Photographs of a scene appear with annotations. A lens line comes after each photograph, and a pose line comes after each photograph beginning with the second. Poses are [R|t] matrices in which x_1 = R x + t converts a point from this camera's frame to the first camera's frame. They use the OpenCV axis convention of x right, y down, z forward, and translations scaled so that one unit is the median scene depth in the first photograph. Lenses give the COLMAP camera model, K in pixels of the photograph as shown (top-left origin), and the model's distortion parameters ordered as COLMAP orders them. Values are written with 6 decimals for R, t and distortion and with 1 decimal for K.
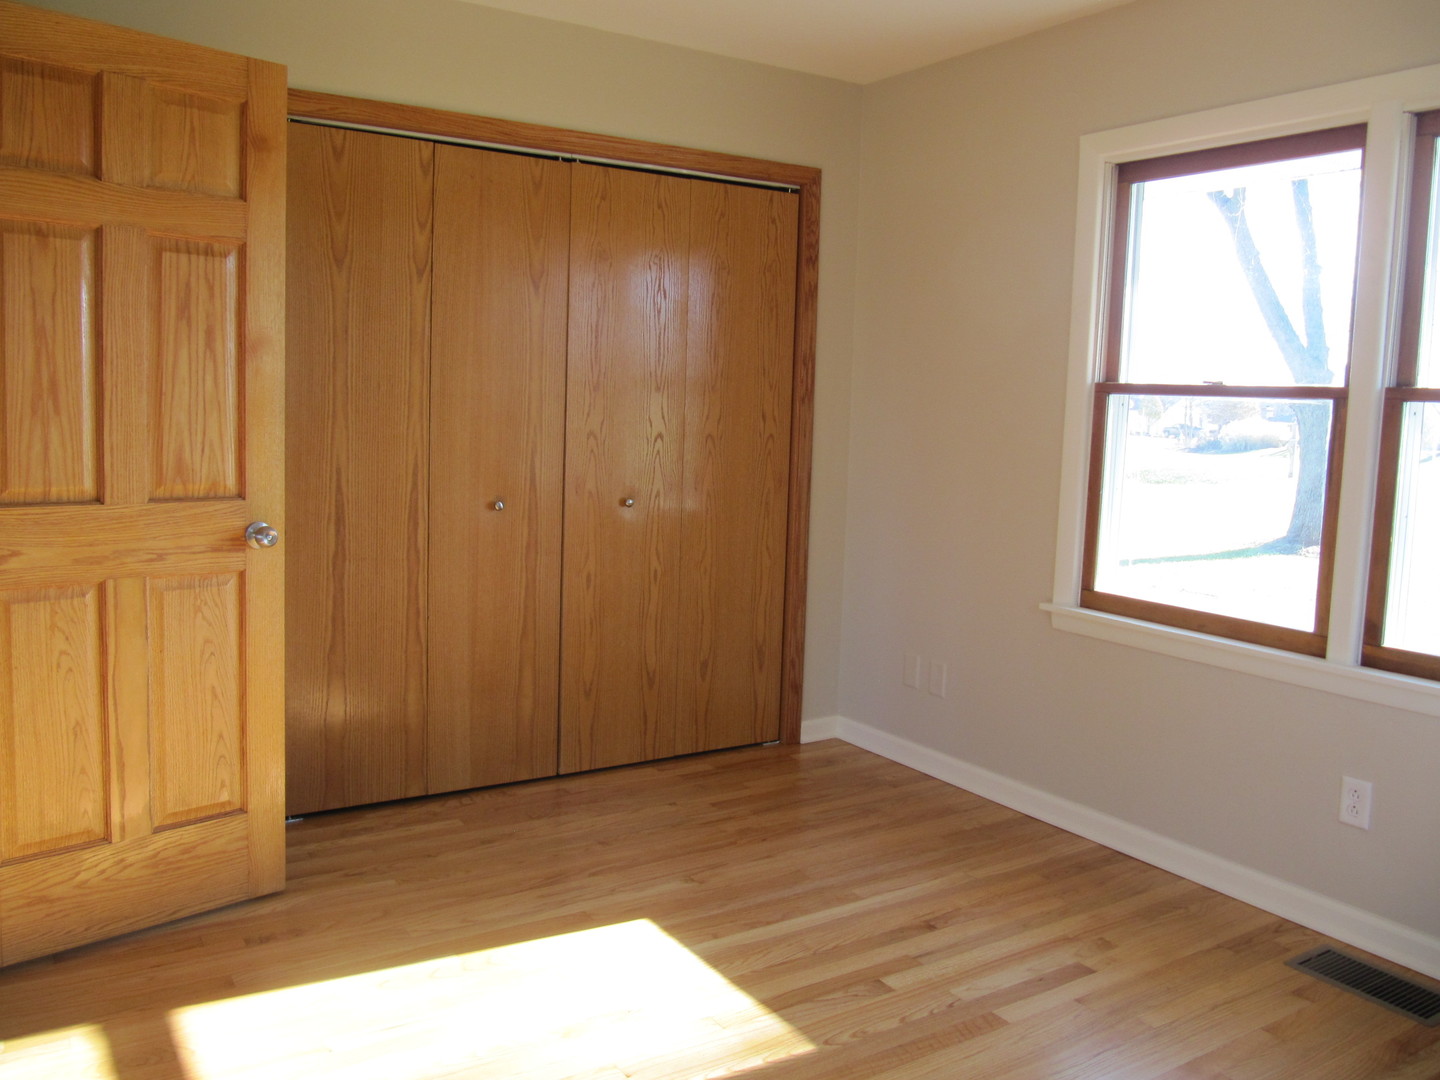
lens RADIAL K [[1169.2, 0, 708.6], [0, 1169.2, 516.4], [0, 0, 1]] dist [-0.048364, 0.003253]
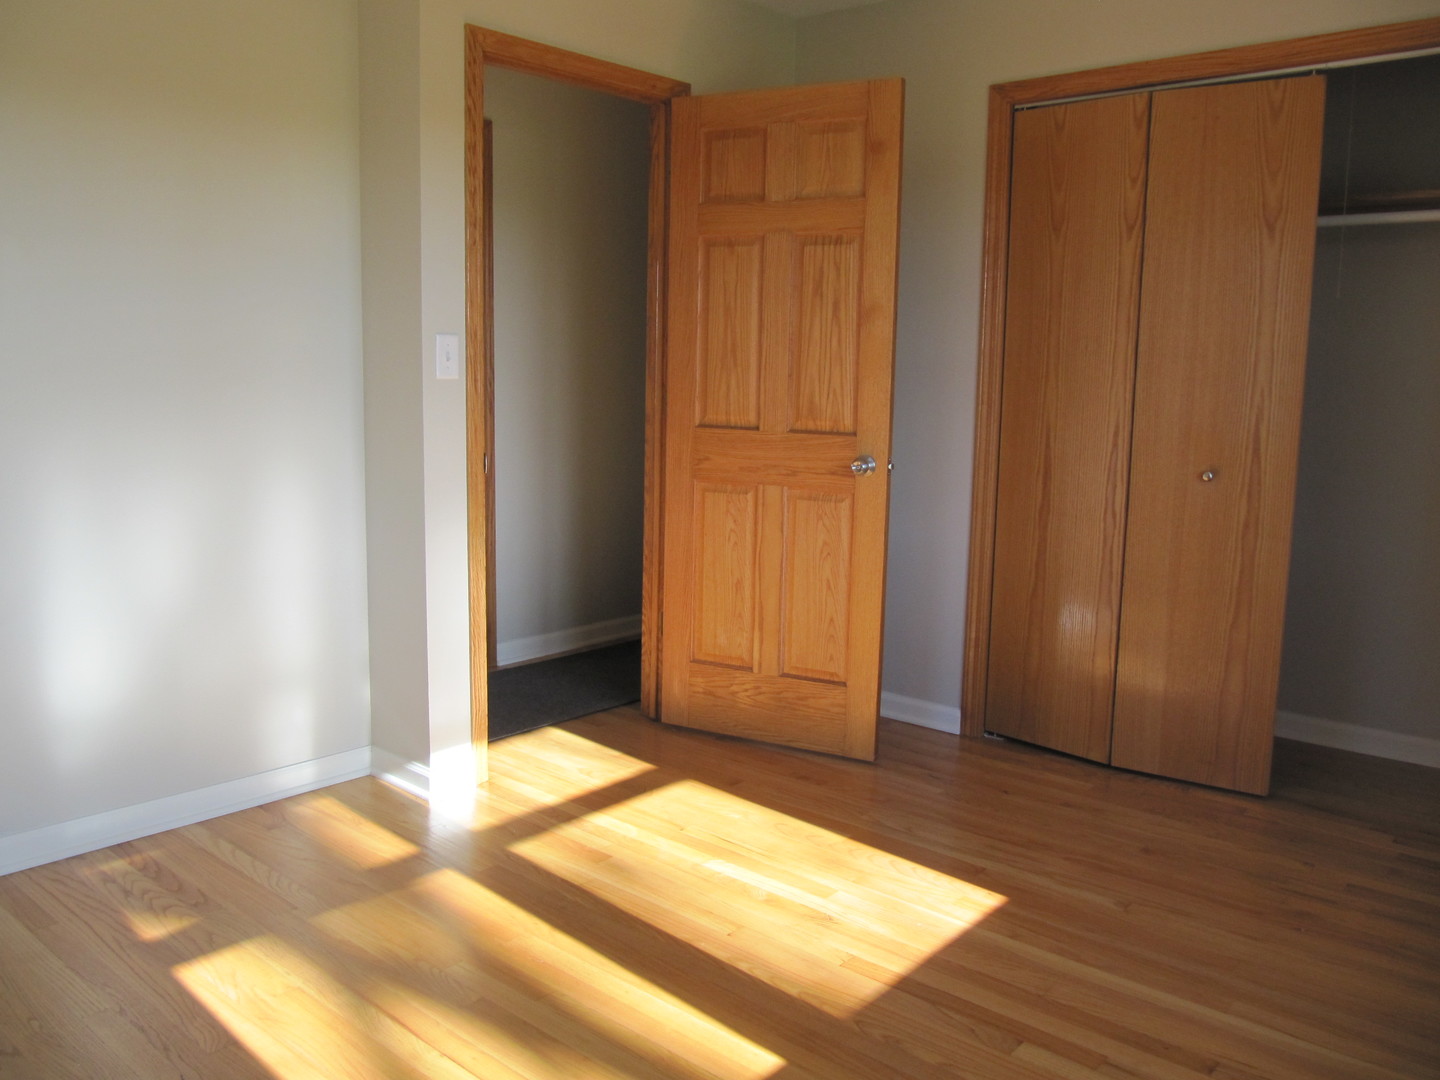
lens RADIAL K [[1169.2, 0, 708.6], [0, 1169.2, 516.4], [0, 0, 1]] dist [-0.048364, 0.003253]
pose [[0.286366, 0.101063, -0.952775, 0.788544], [-0.103443, 0.991870, 0.074119, -0.005817], [0.952520, 0.077333, 0.294493, 0.498084]]
